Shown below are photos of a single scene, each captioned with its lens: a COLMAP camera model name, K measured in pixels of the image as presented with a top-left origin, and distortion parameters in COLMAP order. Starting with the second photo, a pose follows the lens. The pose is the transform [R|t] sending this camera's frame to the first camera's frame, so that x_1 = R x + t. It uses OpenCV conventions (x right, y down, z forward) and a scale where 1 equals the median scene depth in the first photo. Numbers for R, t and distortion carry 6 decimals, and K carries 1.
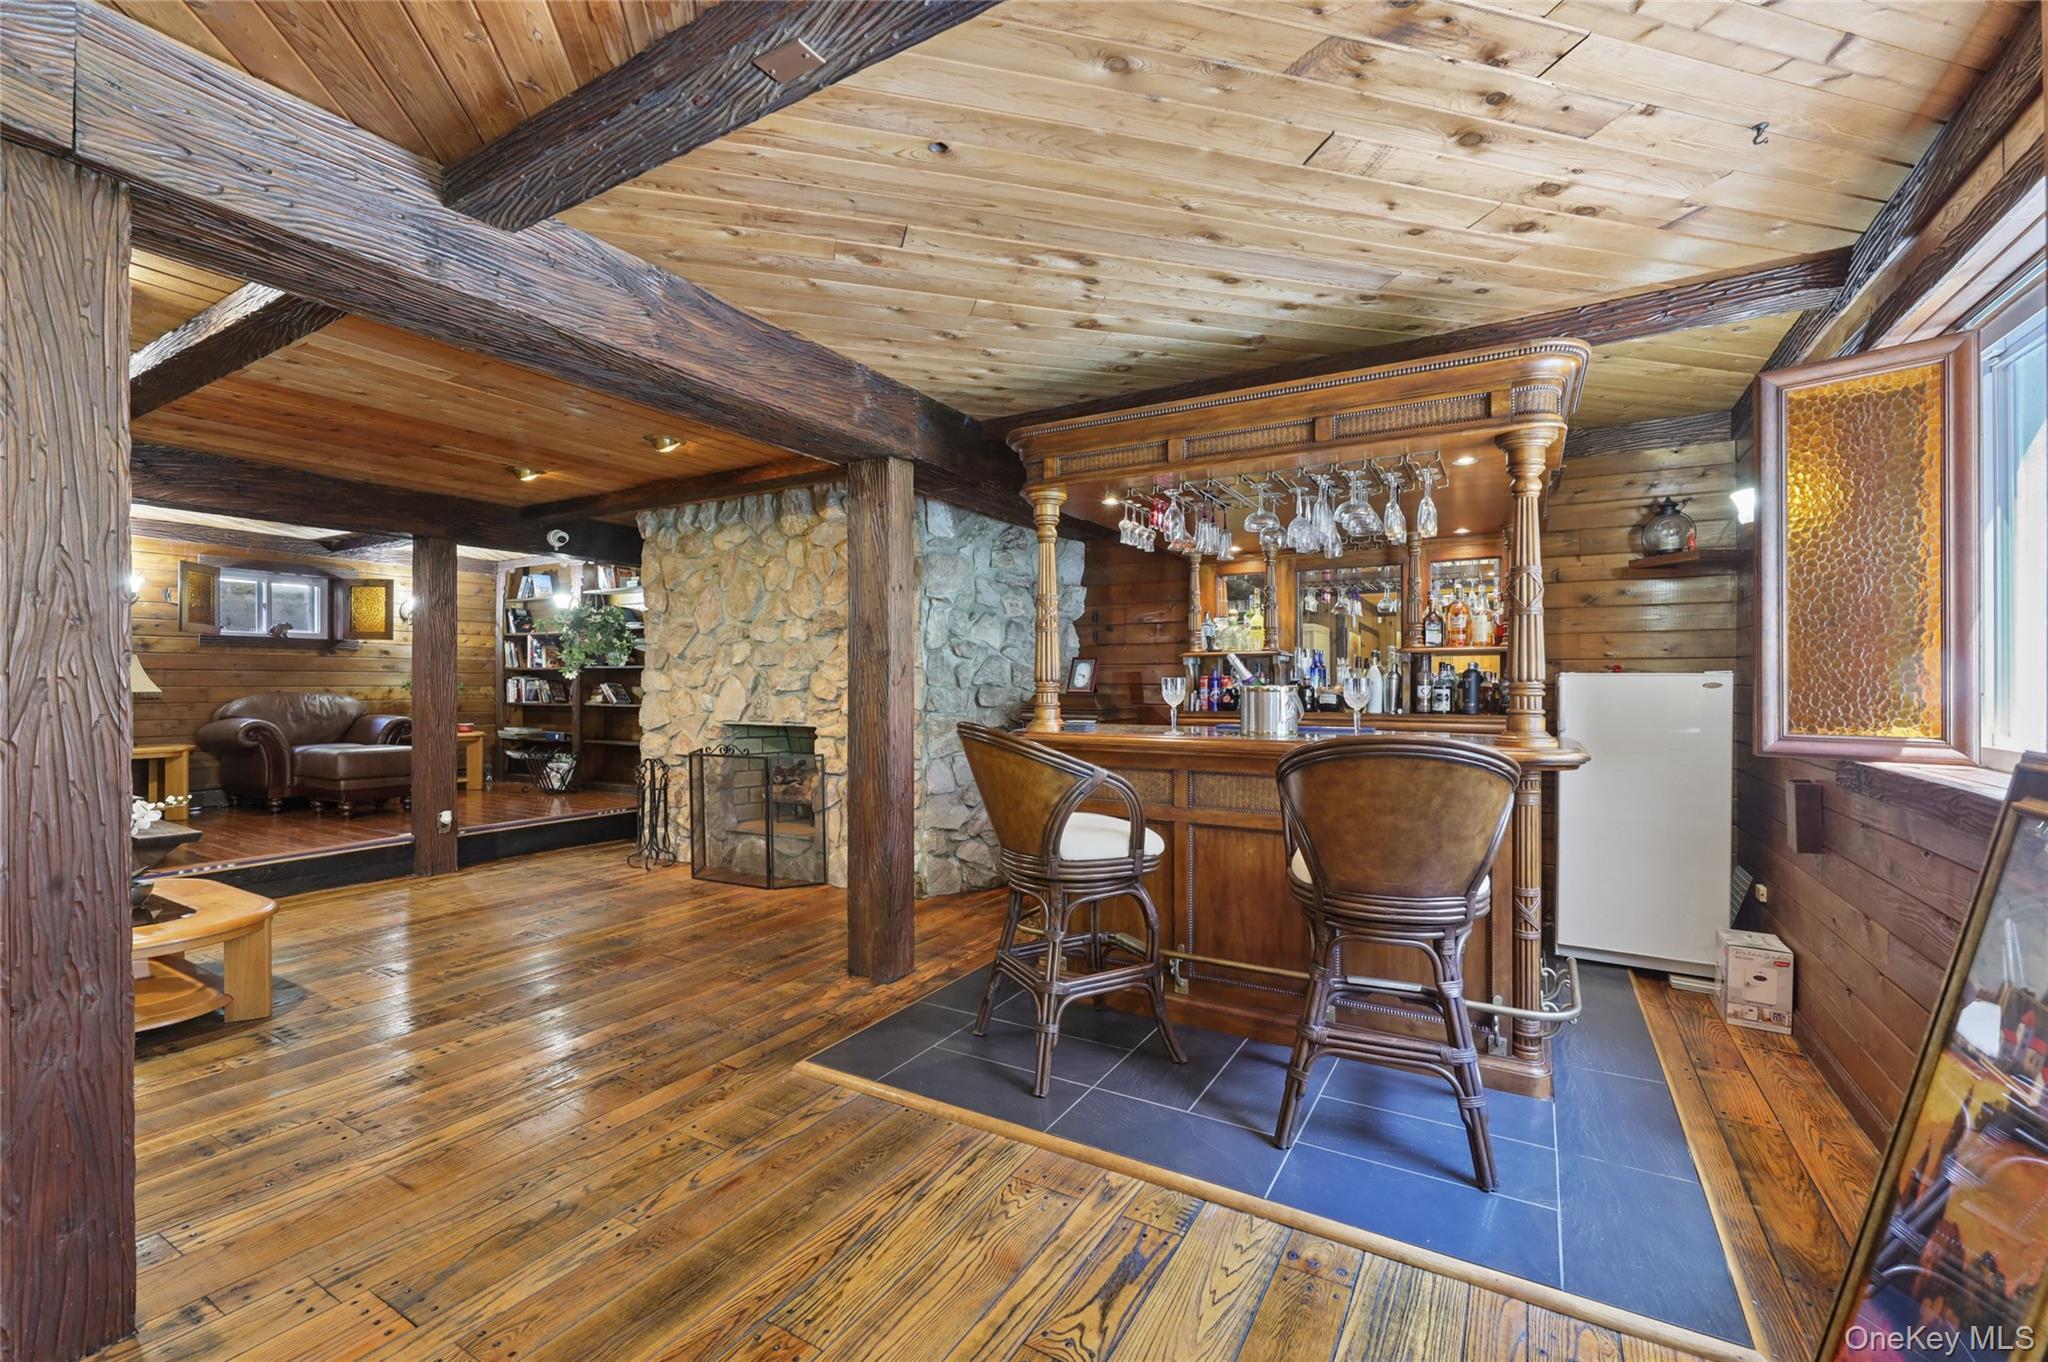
lens RADIAL K [[835.3, 0, 1020.6], [0, 835.3, 680.1], [0, 0, 1]] dist [-0.001679, -0.000755]
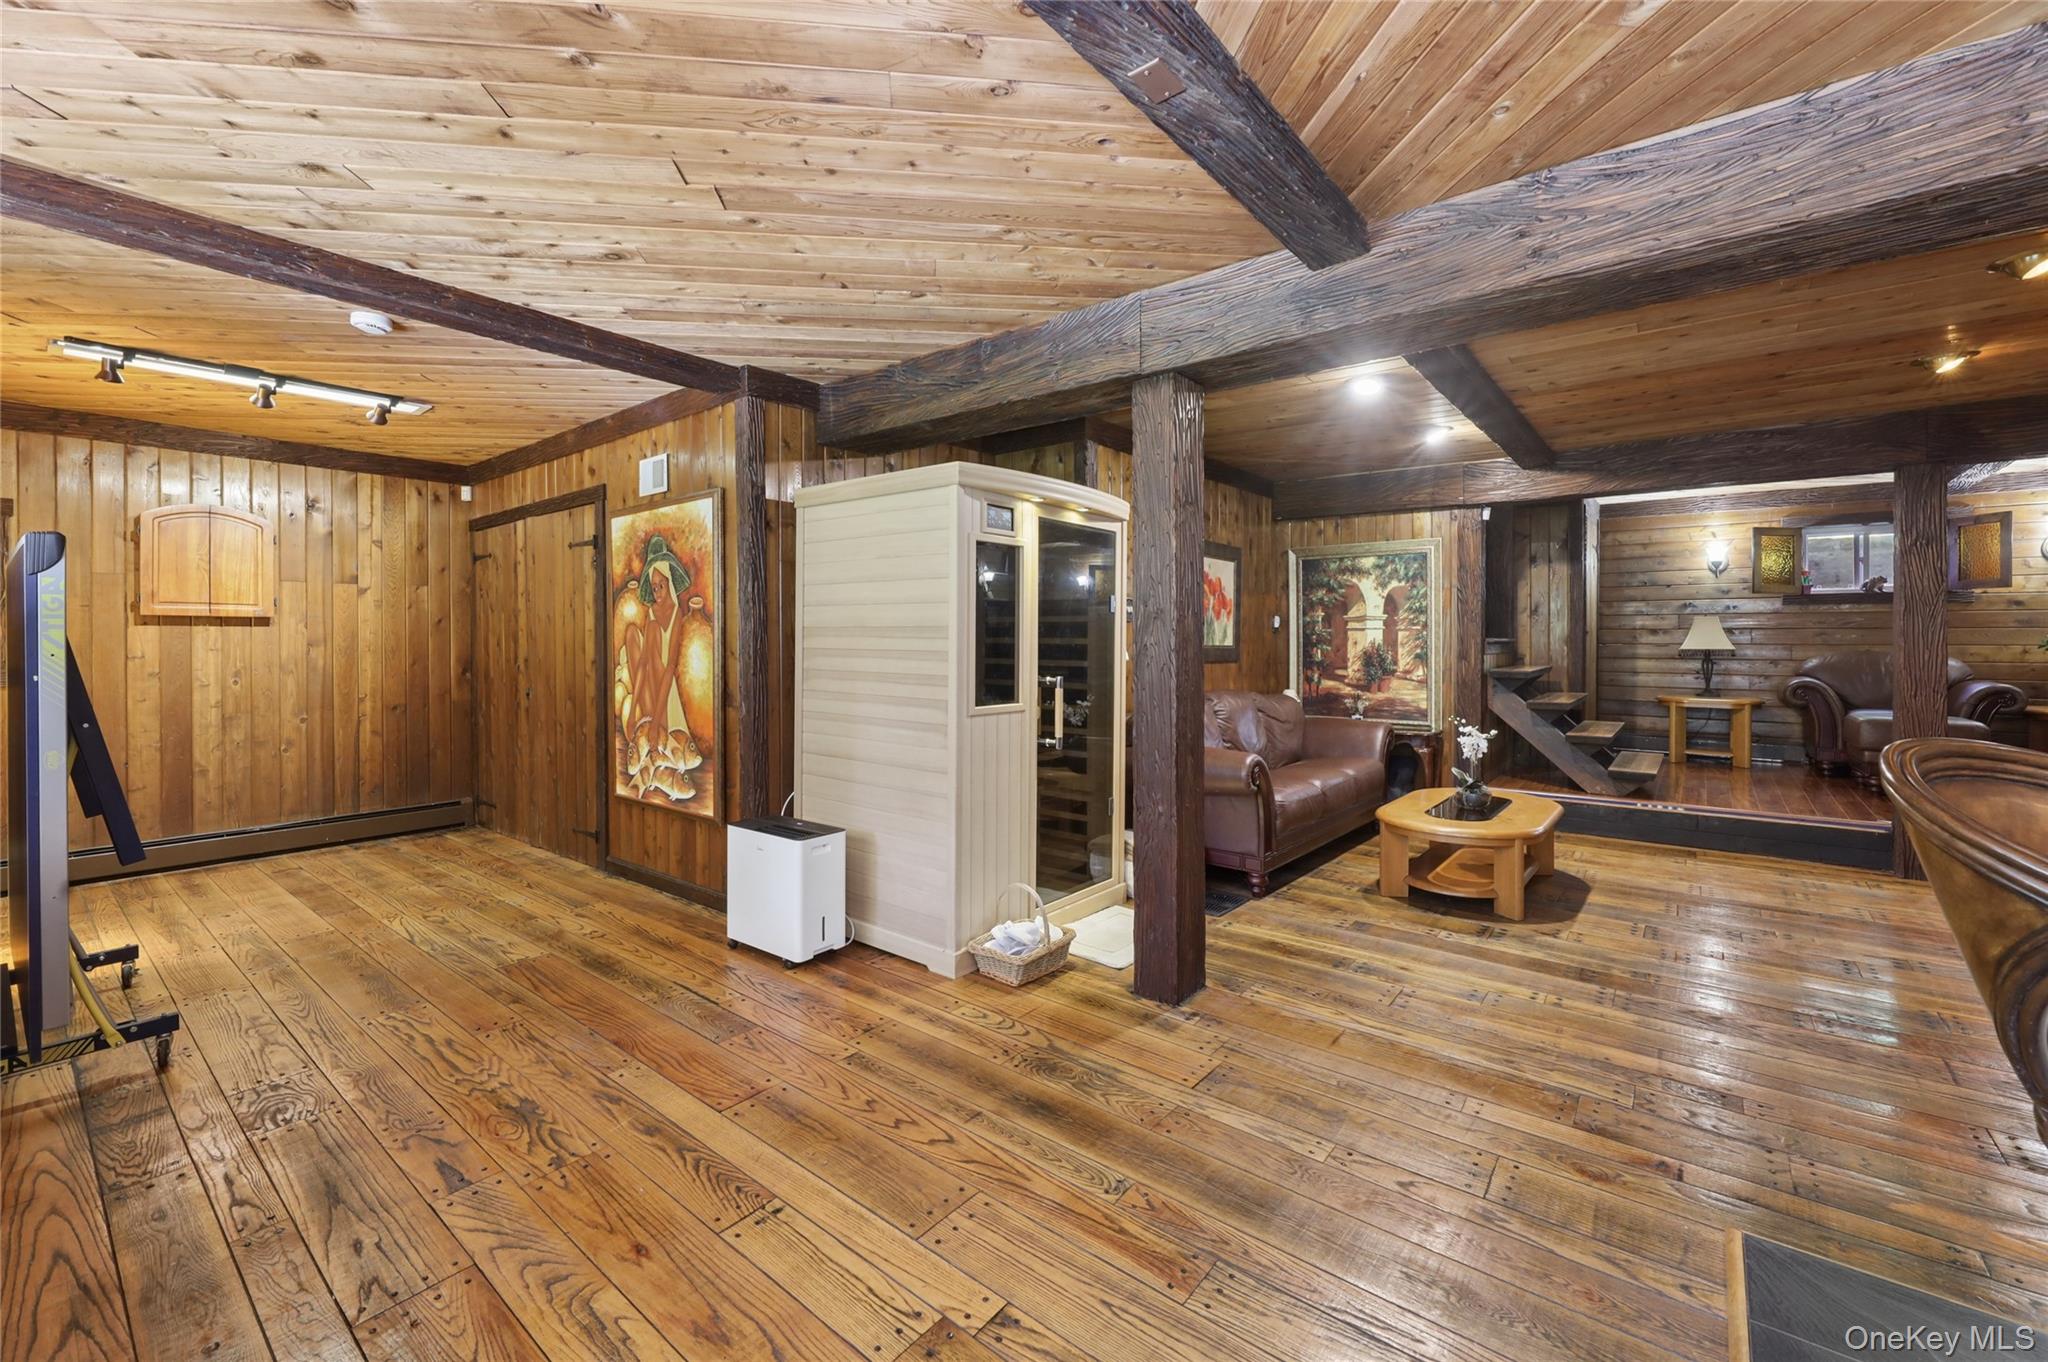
lens RADIAL K [[839.5, 0, 1035.1], [0, 839.5, 643.1], [0, 0, 1]] dist [-0.001746, -0.000346]
pose [[-0.123330, 0.005589, -0.992350, 0.199622], [0.003997, 0.999979, 0.005135, -0.004011], [0.992358, -0.003333, -0.123350, 0.235581]]
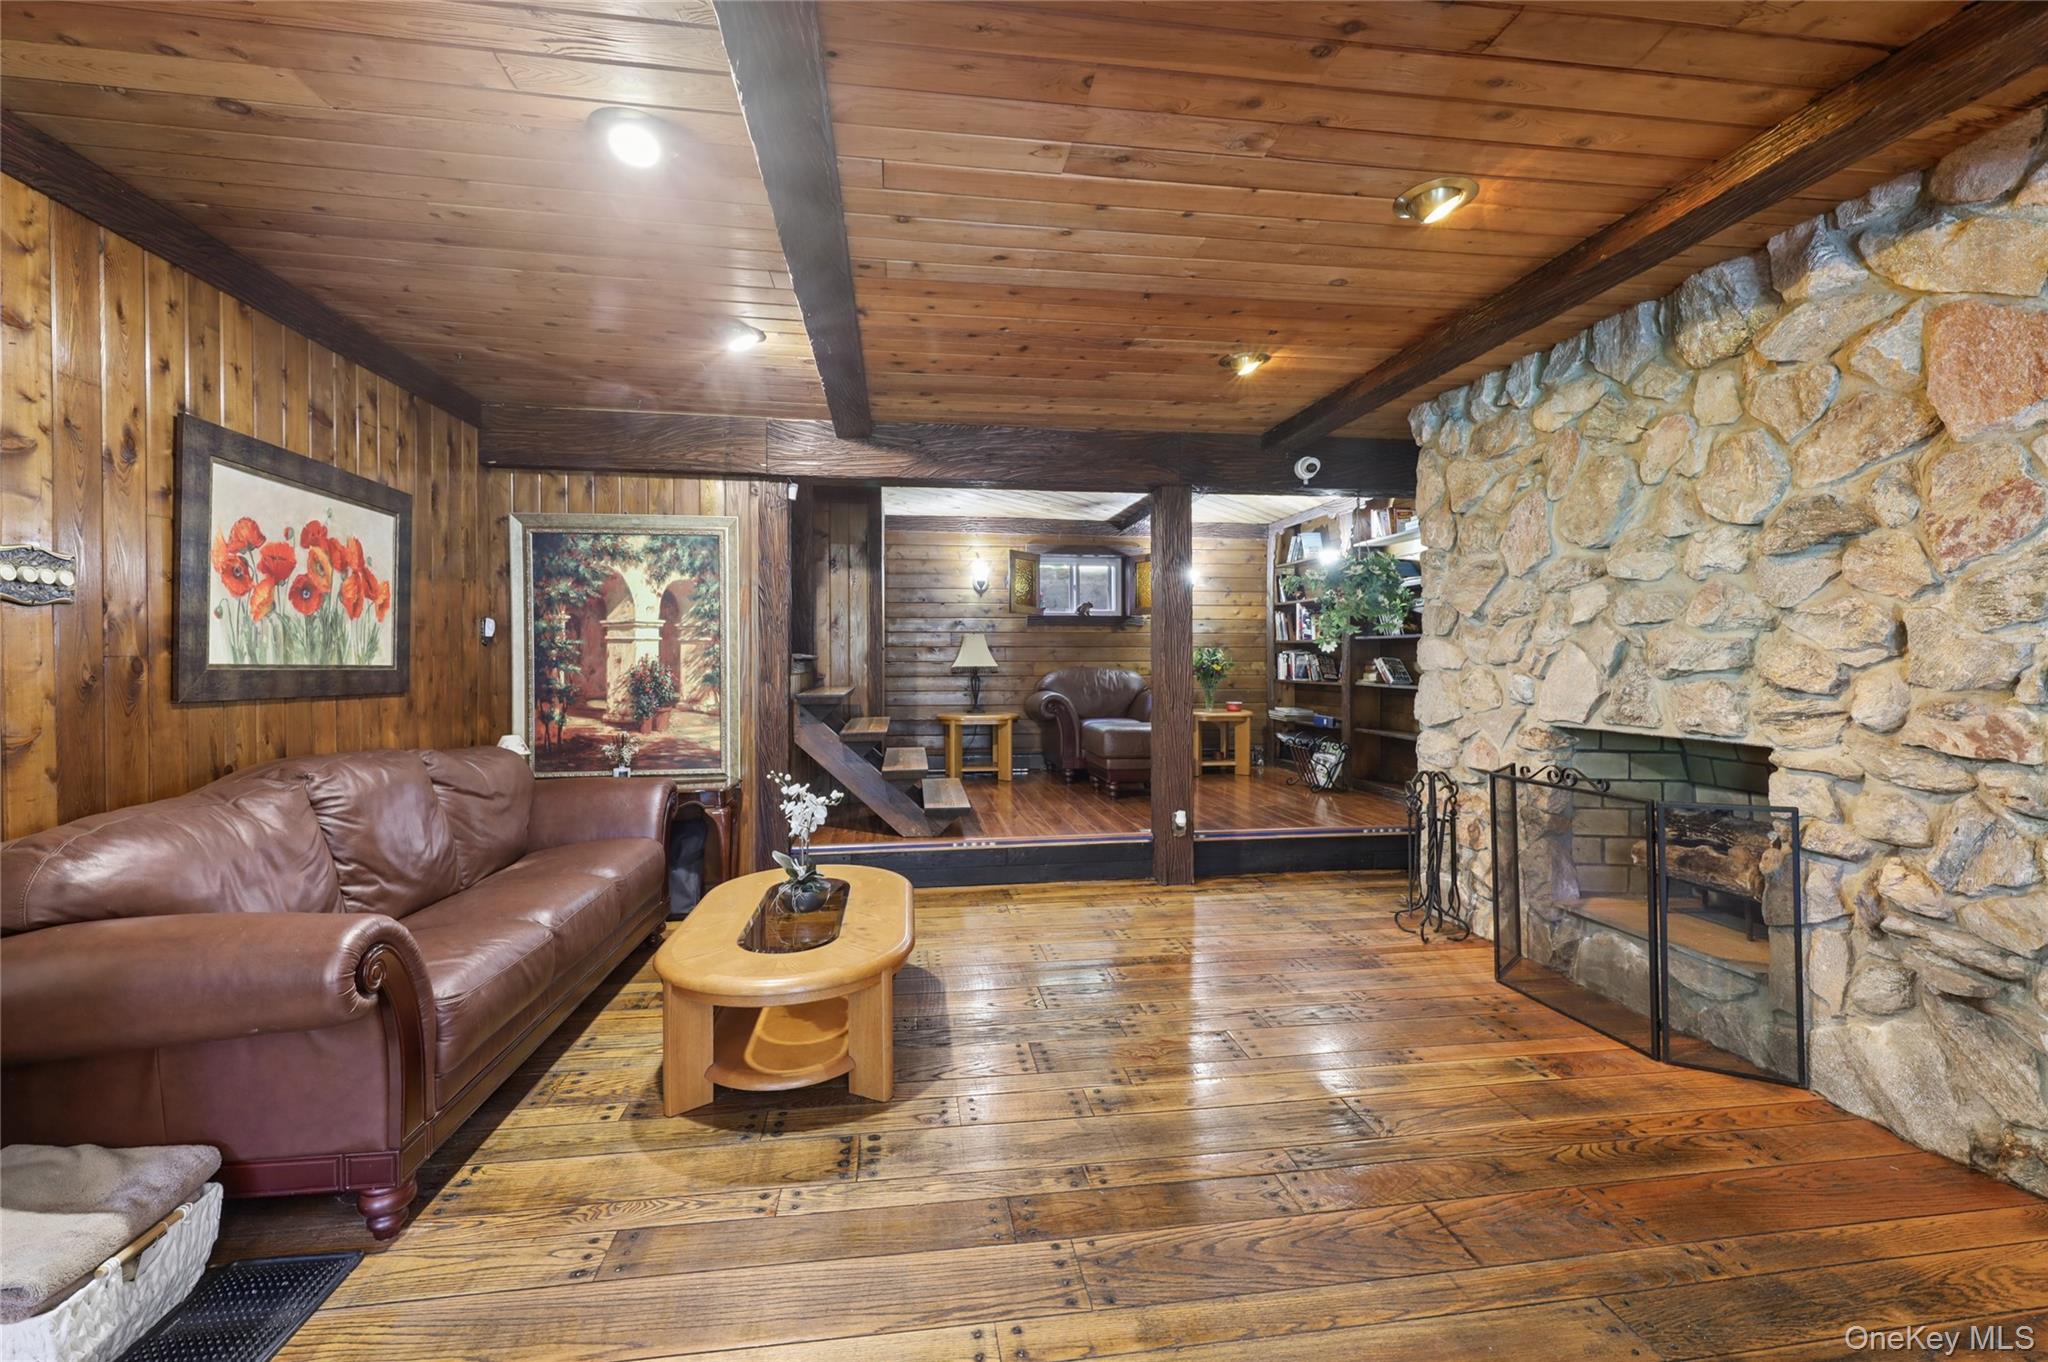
lens RADIAL K [[846.3, 0, 1009.1], [0, 846.3, 662.5], [0, 0, 1]] dist [-0.000237, -0.000092]
pose [[0.620119, 0.001086, -0.784507, -0.121321], [0.005931, 0.999964, 0.006073, 0.001937], [0.784485, -0.008418, 0.620091, 0.318024]]
